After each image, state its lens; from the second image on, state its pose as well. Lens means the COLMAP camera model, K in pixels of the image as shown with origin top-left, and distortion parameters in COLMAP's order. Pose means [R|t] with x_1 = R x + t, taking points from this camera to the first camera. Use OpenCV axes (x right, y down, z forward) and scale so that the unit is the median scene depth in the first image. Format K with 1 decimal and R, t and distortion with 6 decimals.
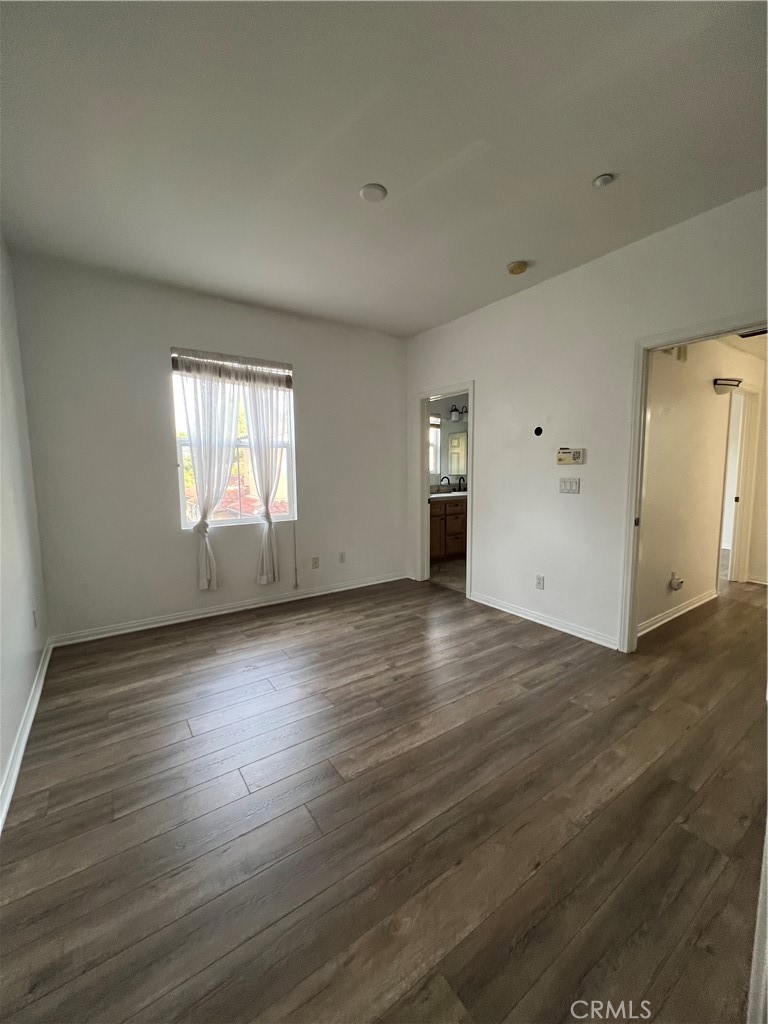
lens RADIAL K [[408.3, 0, 386.4], [0, 408.3, 509.5], [0, 0, 1]] dist [-0.003469, -0.000348]
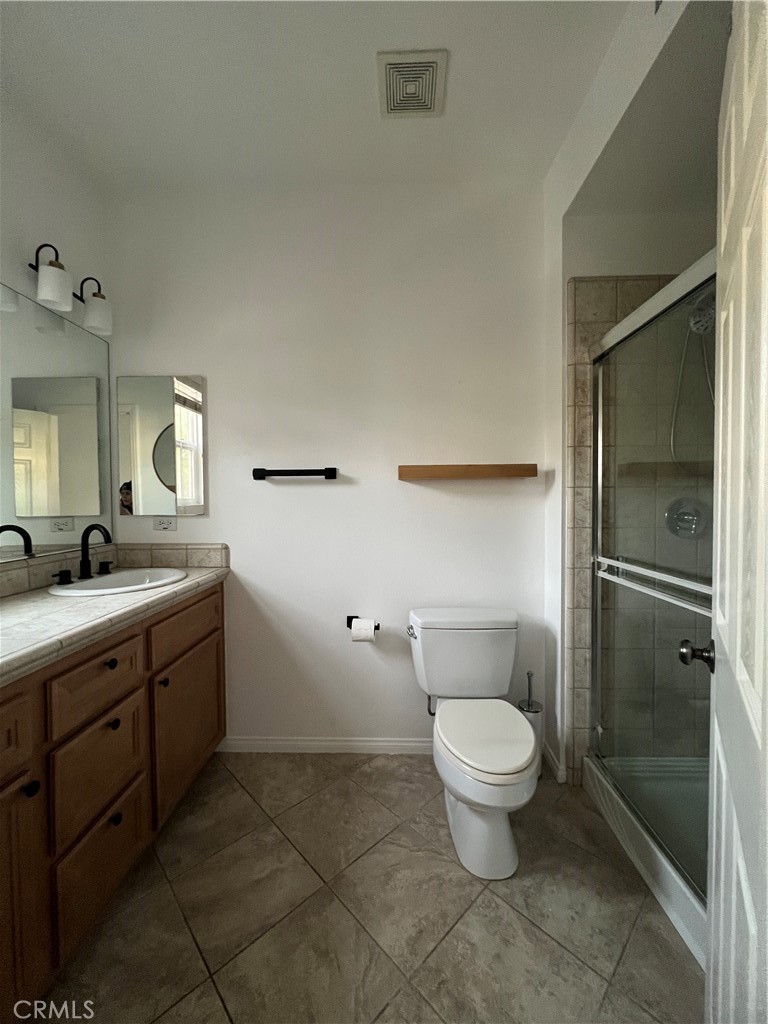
lens RADIAL K [[408.3, 0, 386.2], [0, 408.3, 512.2], [0, 0, 1]] dist [-0.003469, -0.000348]
pose [[0.589300, -0.021074, 0.807639, 0.081912], [0.088361, 0.995344, -0.038501, -0.060414], [-0.803068, 0.094053, 0.588419, 0.687301]]
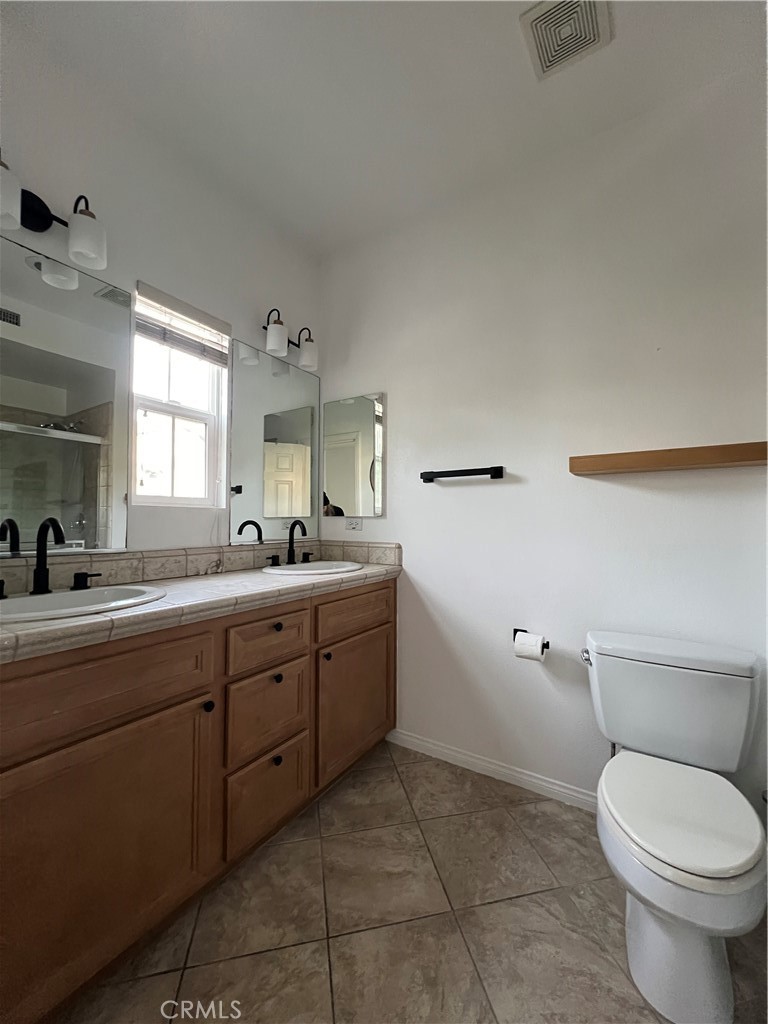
lens RADIAL K [[408.3, 0, 383.6], [0, 408.3, 511.5], [0, 0, 1]] dist [-0.003469, -0.000348]
pose [[0.925406, 0.020447, 0.378425, 0.123238], [0.029816, 0.991520, -0.126486, -0.042994], [-0.377802, 0.128334, 0.916949, 0.666855]]
